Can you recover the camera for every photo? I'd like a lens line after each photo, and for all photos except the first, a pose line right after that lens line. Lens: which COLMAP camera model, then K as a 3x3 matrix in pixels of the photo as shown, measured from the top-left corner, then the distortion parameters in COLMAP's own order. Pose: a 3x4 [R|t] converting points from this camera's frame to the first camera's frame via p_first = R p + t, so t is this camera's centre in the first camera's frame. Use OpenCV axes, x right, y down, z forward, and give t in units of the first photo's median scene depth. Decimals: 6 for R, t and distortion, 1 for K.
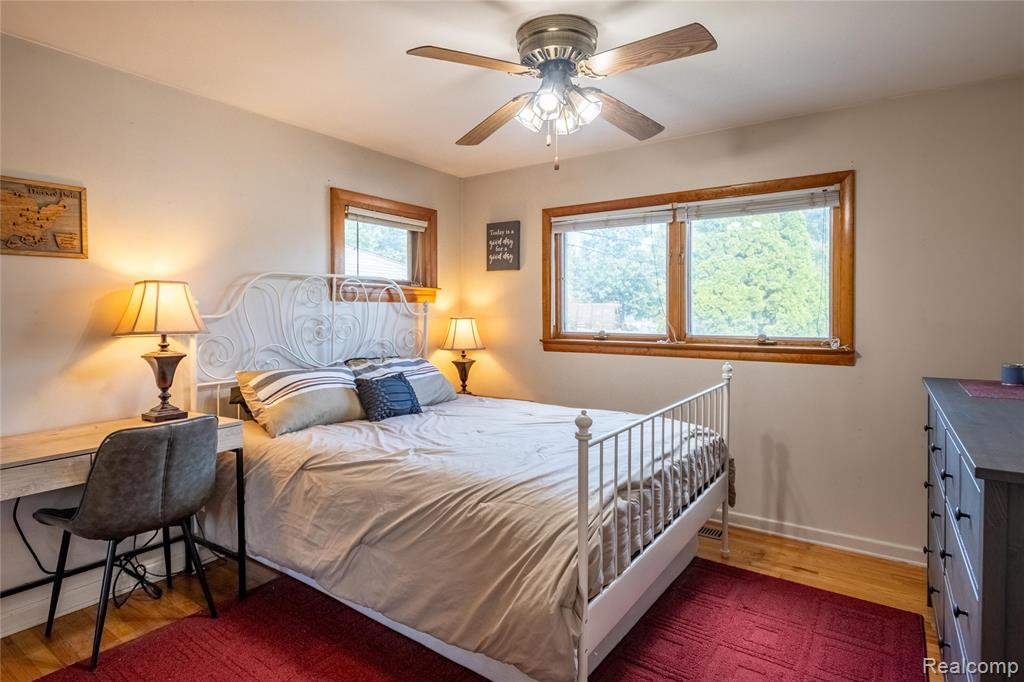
lens RADIAL K [[552.9, 0, 484.6], [0, 552.9, 322.8], [0, 0, 1]] dist [0.024656, -0.000310]
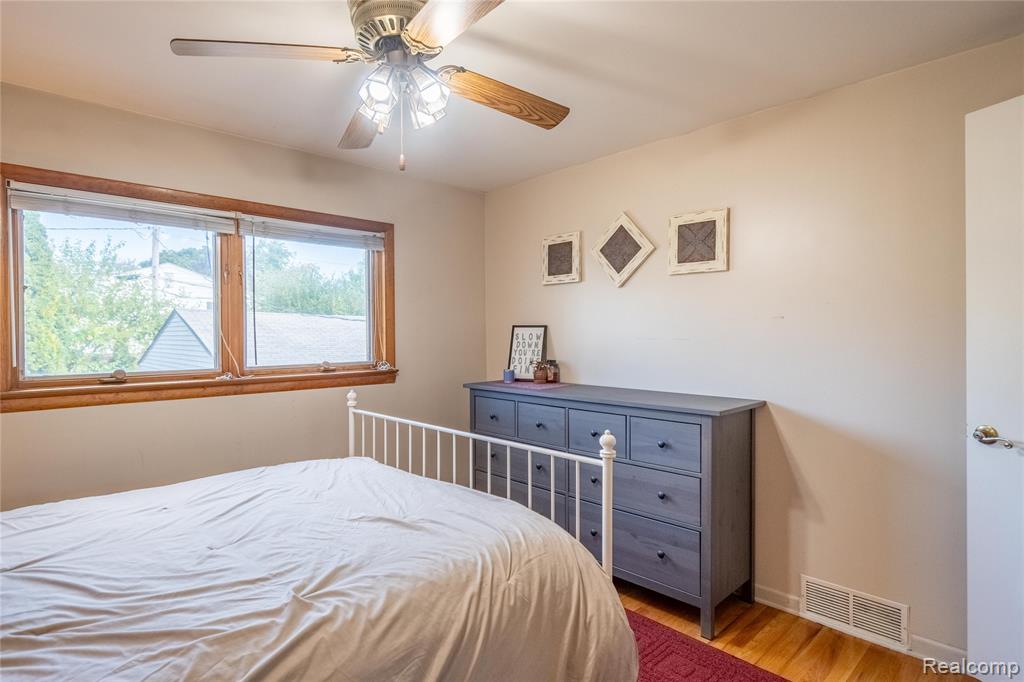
lens RADIAL K [[542.1, 0, 525.6], [0, 542.1, 340.0], [0, 0, 1]] dist [0.002155, -0.001961]
pose [[0.158659, -0.012118, 0.987259, -0.342889], [0.026902, 0.999607, 0.007946, -0.013436], [-0.986967, 0.025298, 0.158922, 0.374674]]
